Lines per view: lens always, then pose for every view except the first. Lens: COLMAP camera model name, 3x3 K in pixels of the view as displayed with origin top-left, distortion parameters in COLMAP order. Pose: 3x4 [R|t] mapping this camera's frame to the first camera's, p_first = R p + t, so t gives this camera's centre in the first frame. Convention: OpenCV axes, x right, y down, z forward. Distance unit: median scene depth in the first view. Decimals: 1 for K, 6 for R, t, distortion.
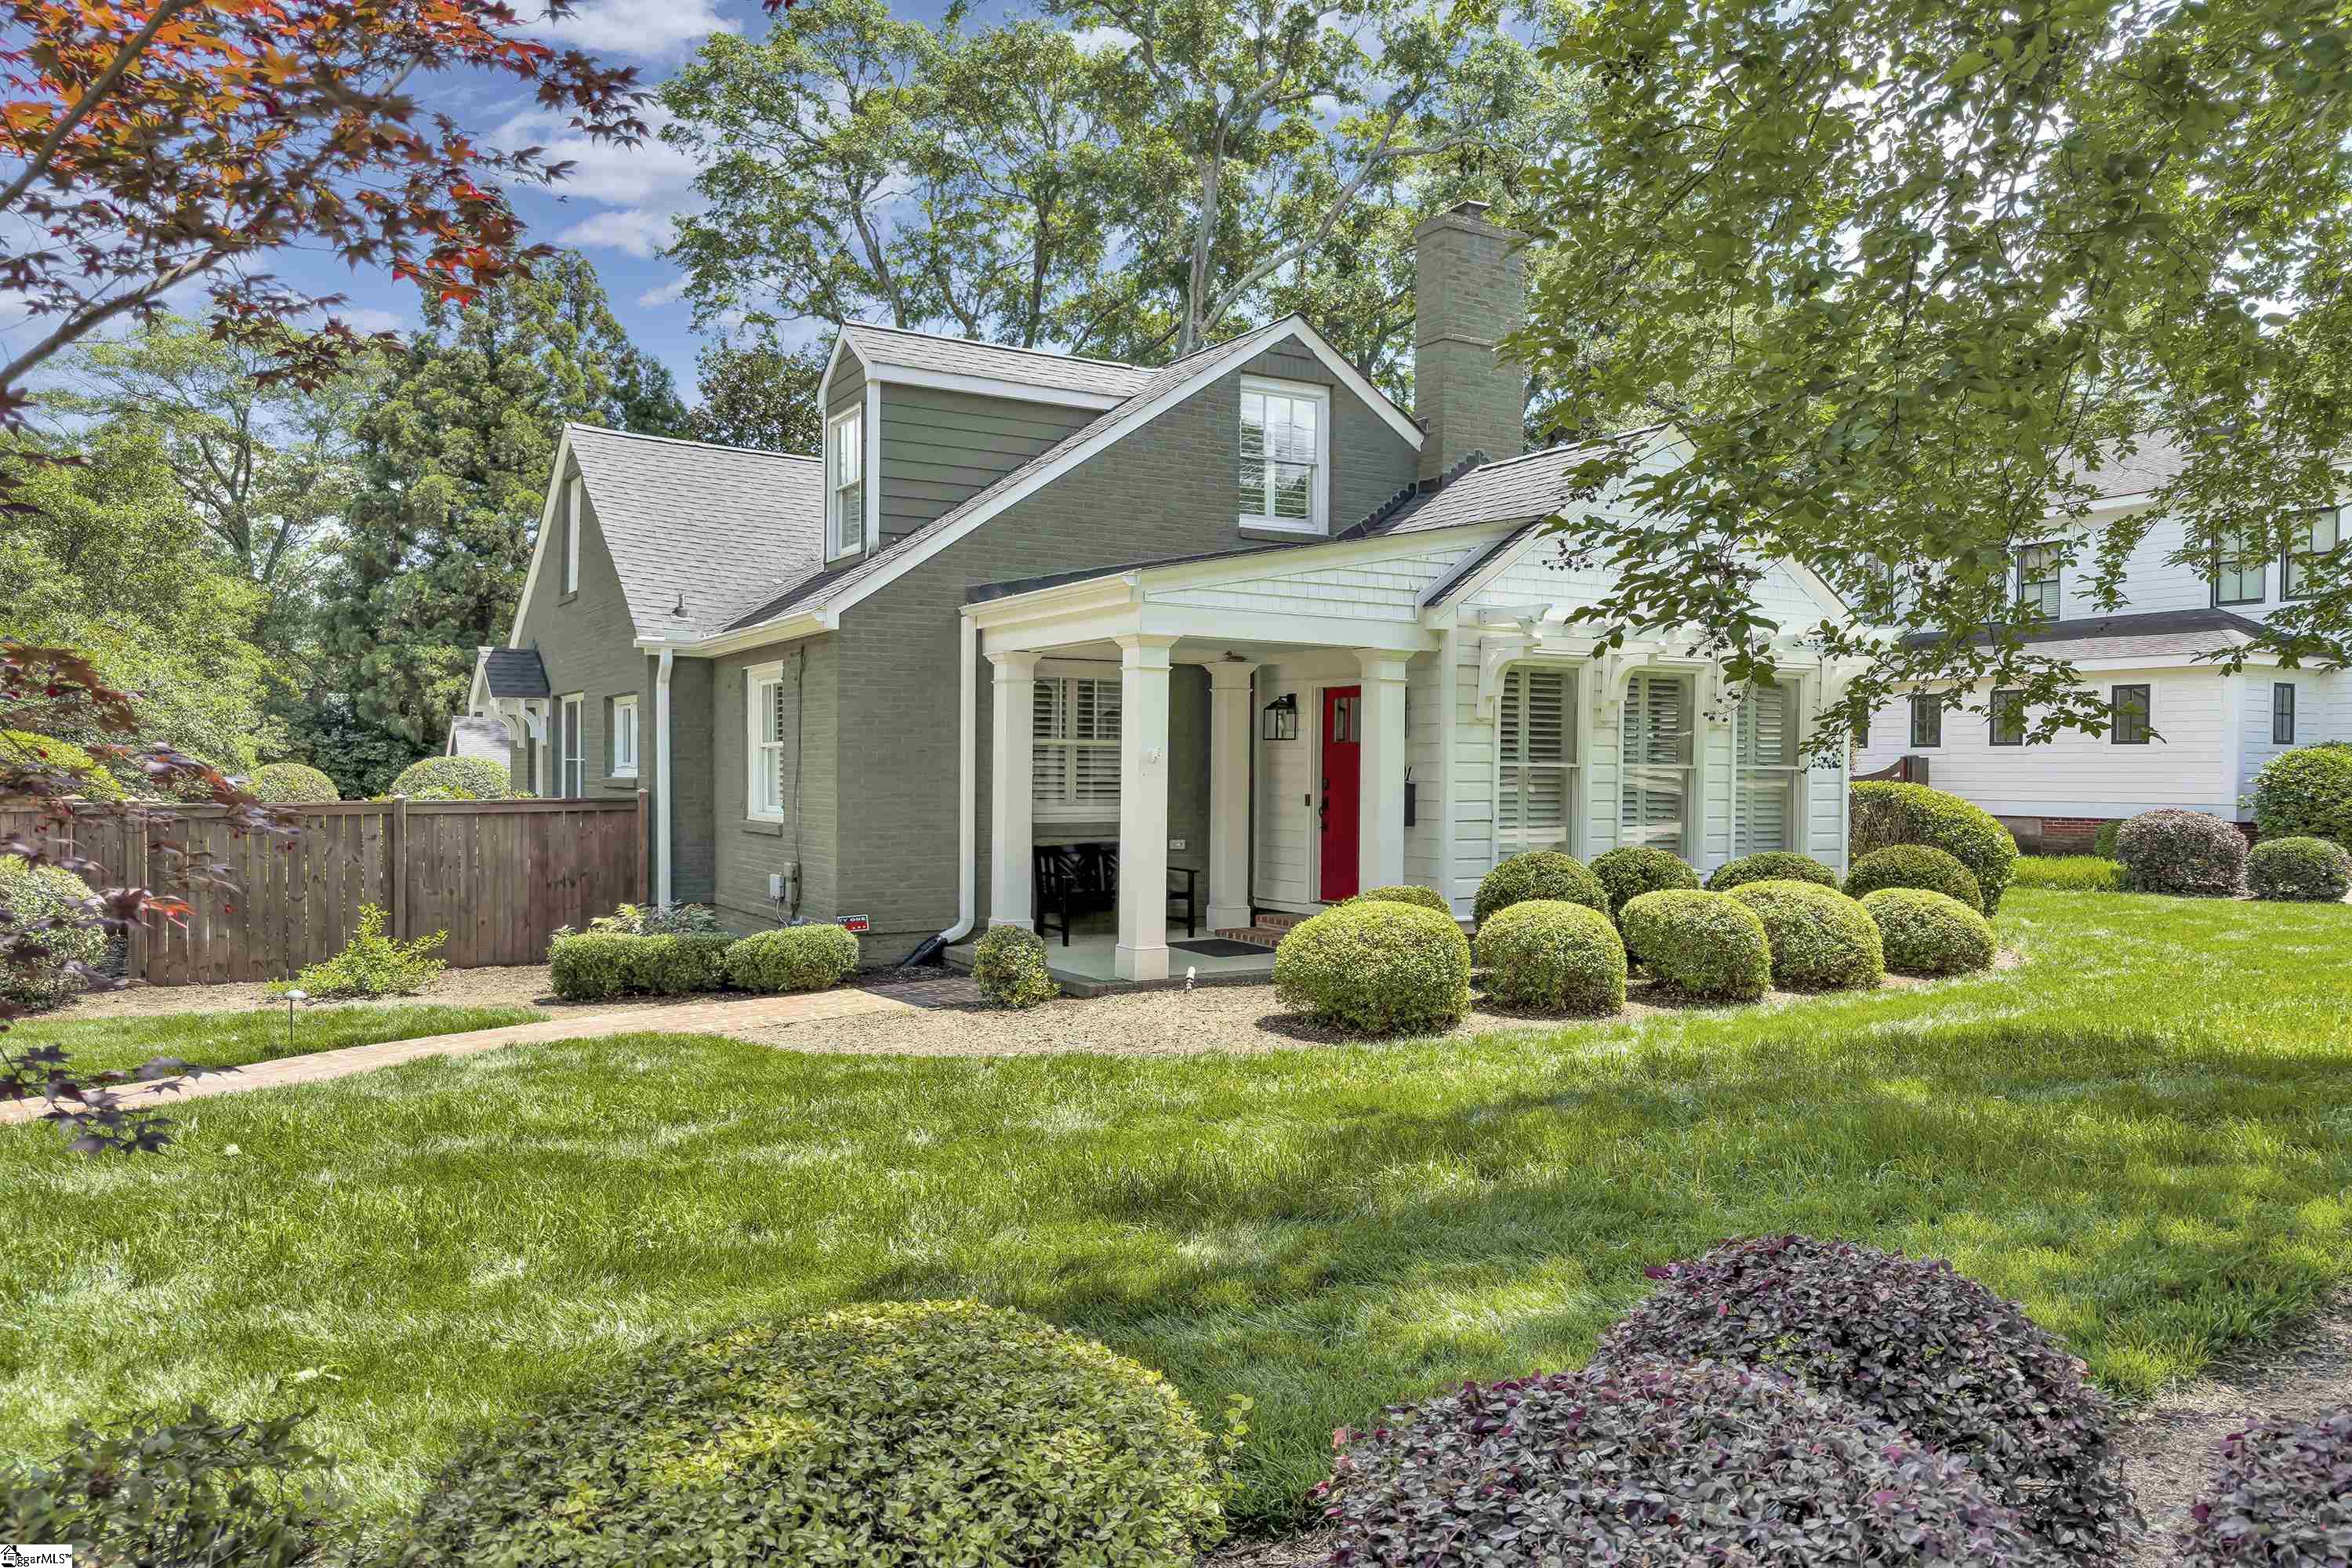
lens RADIAL K [[1671.0, 0, 1167.8], [0, 1671.0, 785.6], [0, 0, 1]] dist [-0.018822, 0.022910]
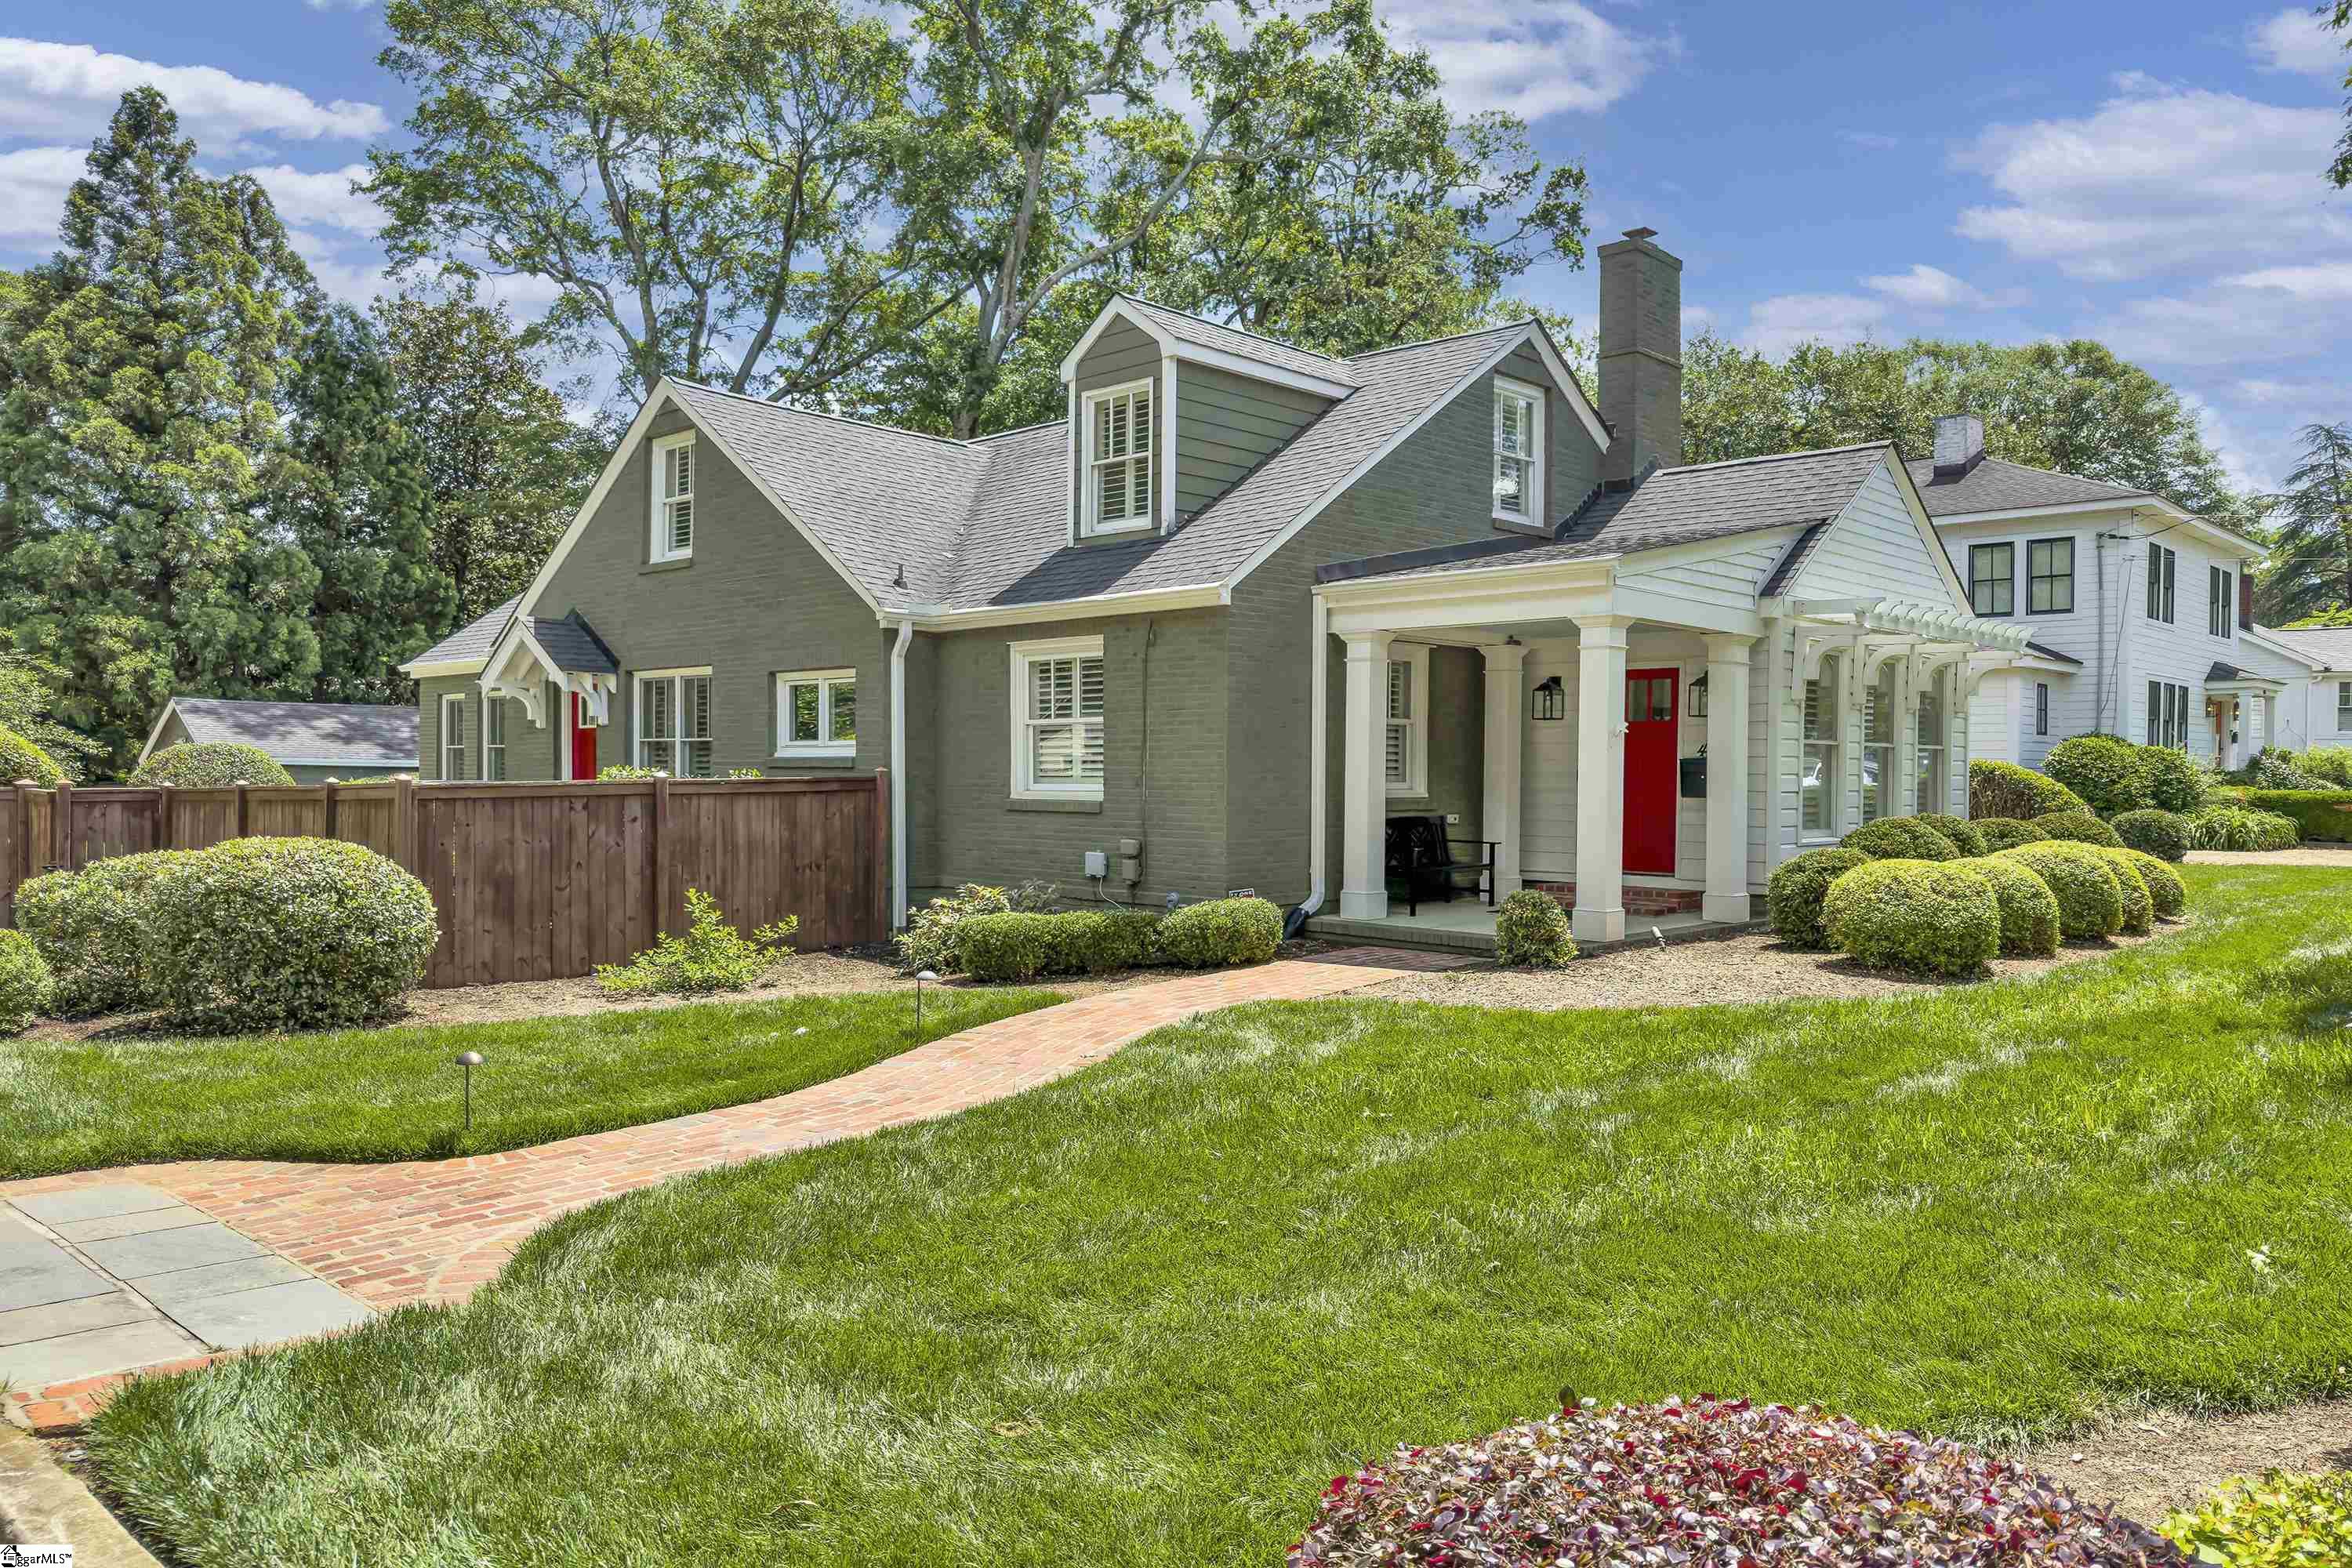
lens RADIAL K [[1671.0, 0, 1174.8], [0, 1671.0, 789.6], [0, 0, 1]] dist [-0.018822, 0.022910]
pose [[0.962235, -0.004597, 0.272182, -0.447099], [0.003420, 0.999983, 0.004799, 0.011301], [-0.272200, -0.003687, 0.962234, 0.038695]]
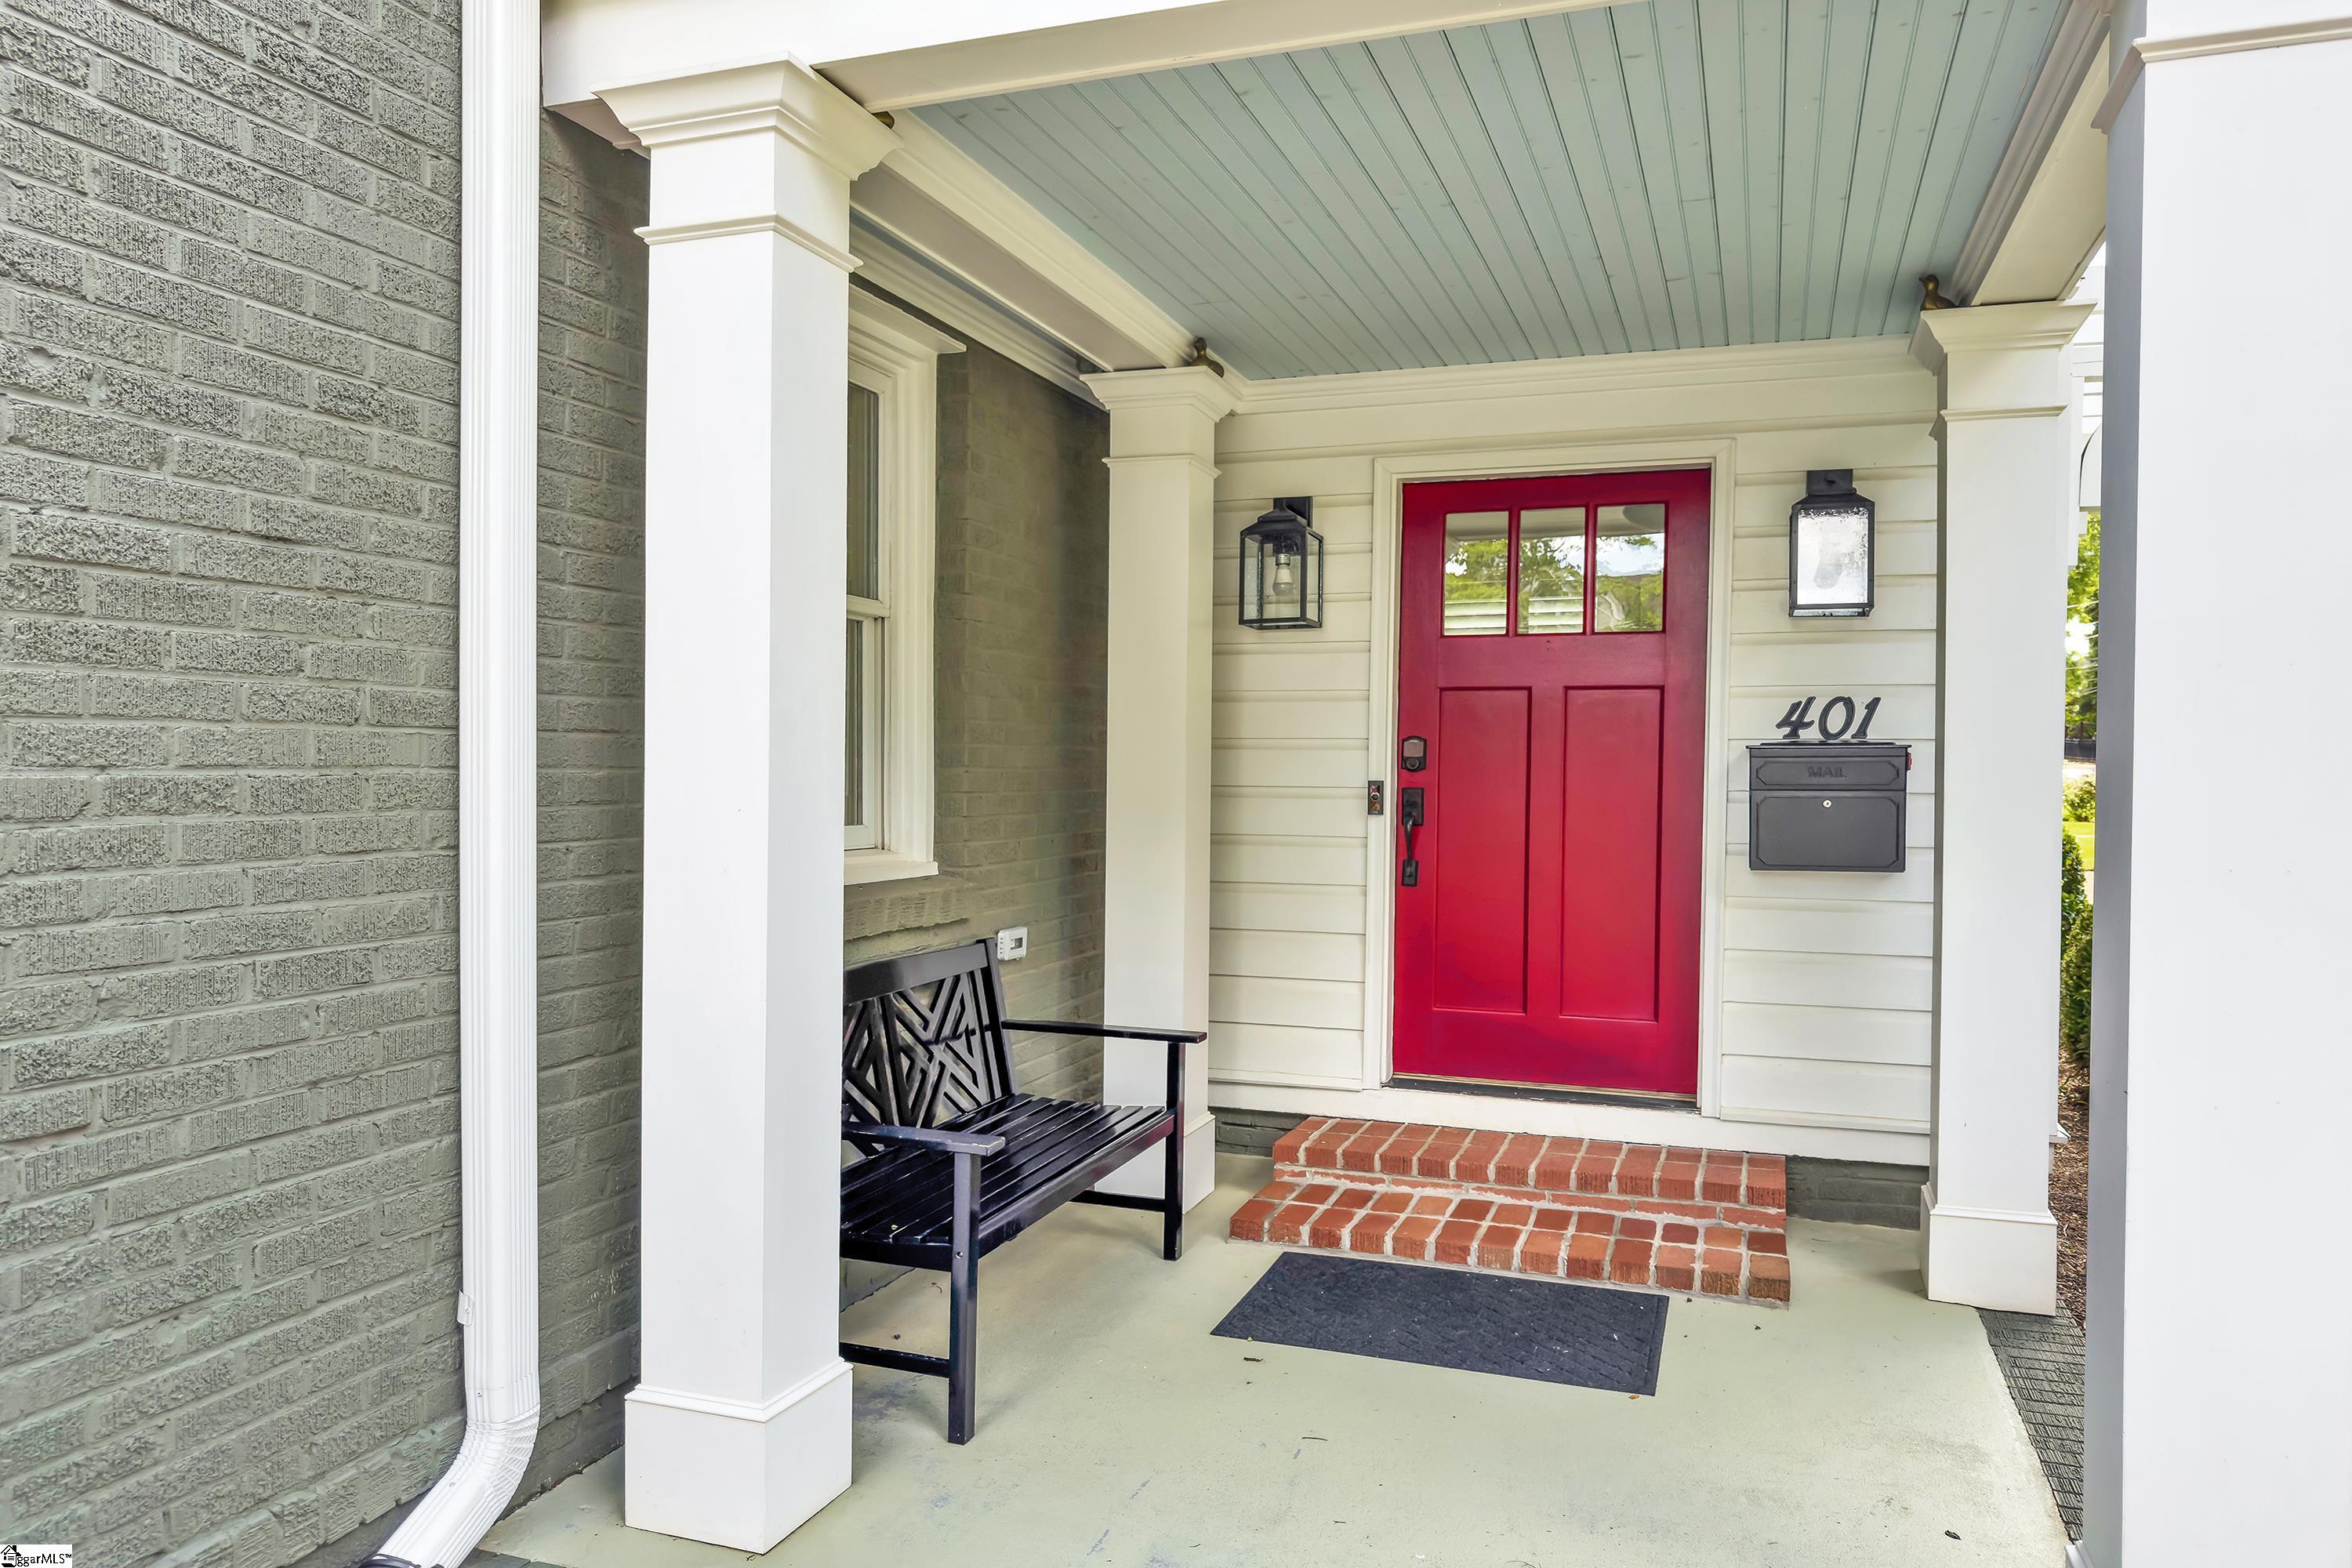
lens RADIAL K [[1671.0, 0, 1176.9], [0, 1671.0, 799.9], [0, 0, 1]] dist [-0.018822, 0.022910]
pose [[0.764510, -0.013821, 0.644463, -0.172729], [0.008000, 0.999897, 0.011953, 0.004630], [-0.644562, -0.003983, 0.764542, 0.738055]]
